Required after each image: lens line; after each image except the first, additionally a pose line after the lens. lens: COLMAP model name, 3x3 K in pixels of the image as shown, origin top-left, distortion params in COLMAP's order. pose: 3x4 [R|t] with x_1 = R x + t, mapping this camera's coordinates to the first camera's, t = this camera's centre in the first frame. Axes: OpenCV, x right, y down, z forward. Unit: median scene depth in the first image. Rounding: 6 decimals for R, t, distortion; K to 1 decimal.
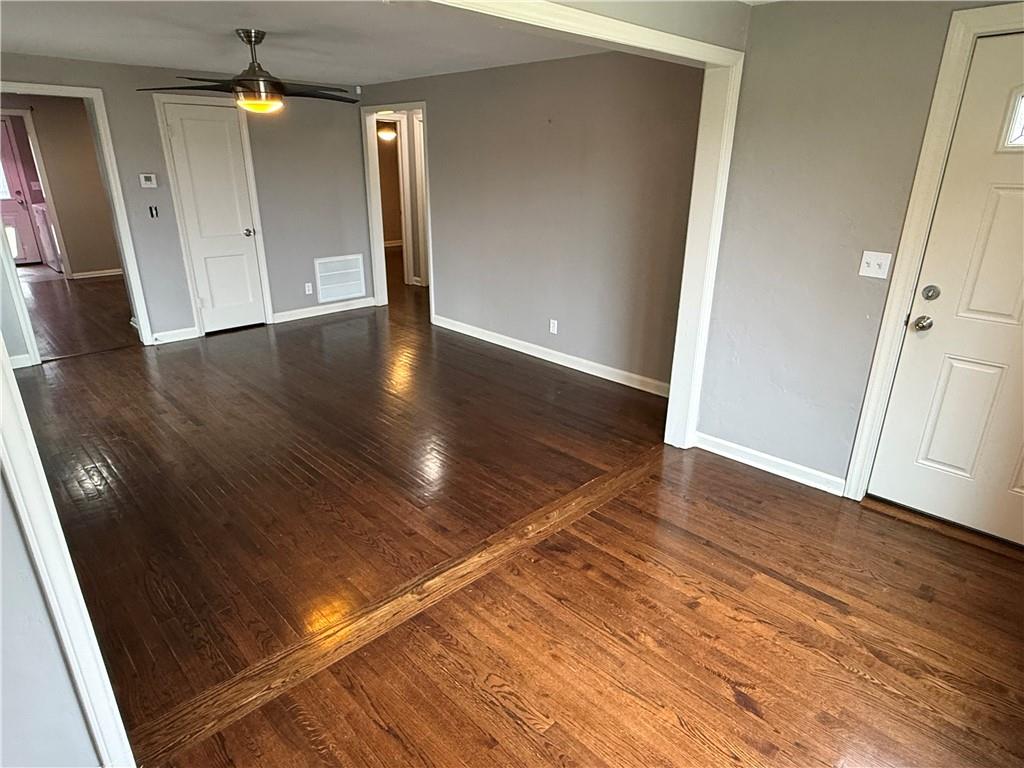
lens RADIAL K [[601.9, 0, 510.9], [0, 601.9, 384.5], [0, 0, 1]] dist [0.000872, -0.001137]
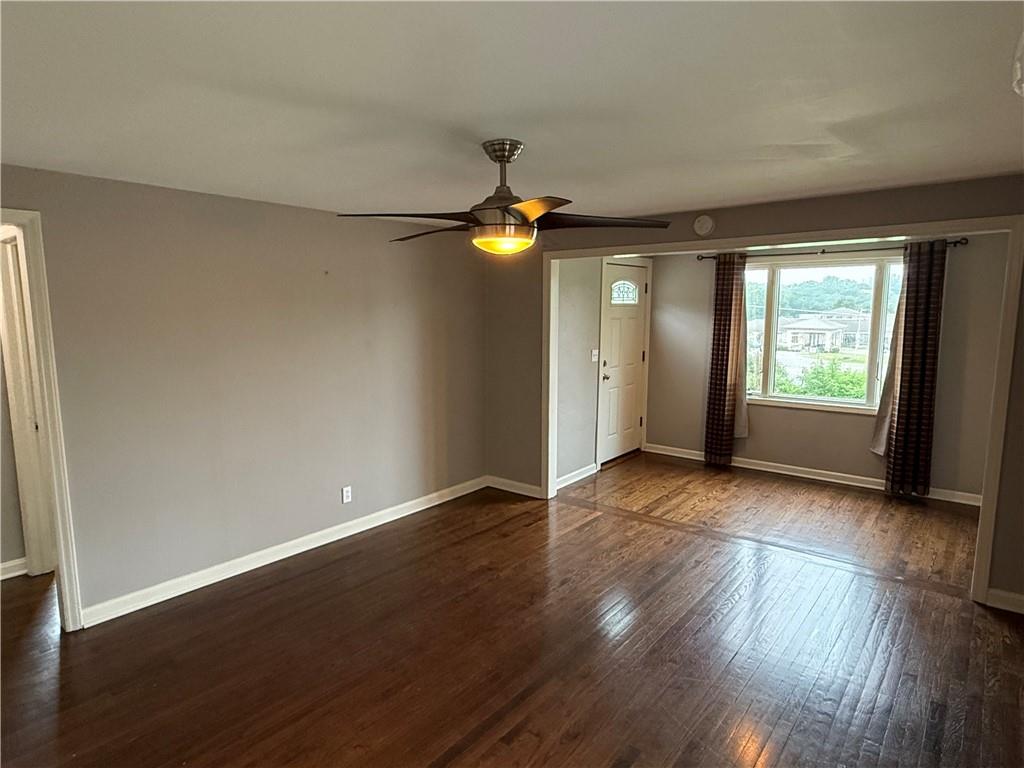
lens RADIAL K [[601.9, 0, 510.7], [0, 601.9, 384.6], [0, 0, 1]] dist [0.000872, -0.001137]
pose [[-0.124361, -0.137085, 0.982722, -1.137676], [0.349198, 0.921004, 0.172665, -0.447021], [-0.928760, 0.364637, -0.066667, 1.128423]]
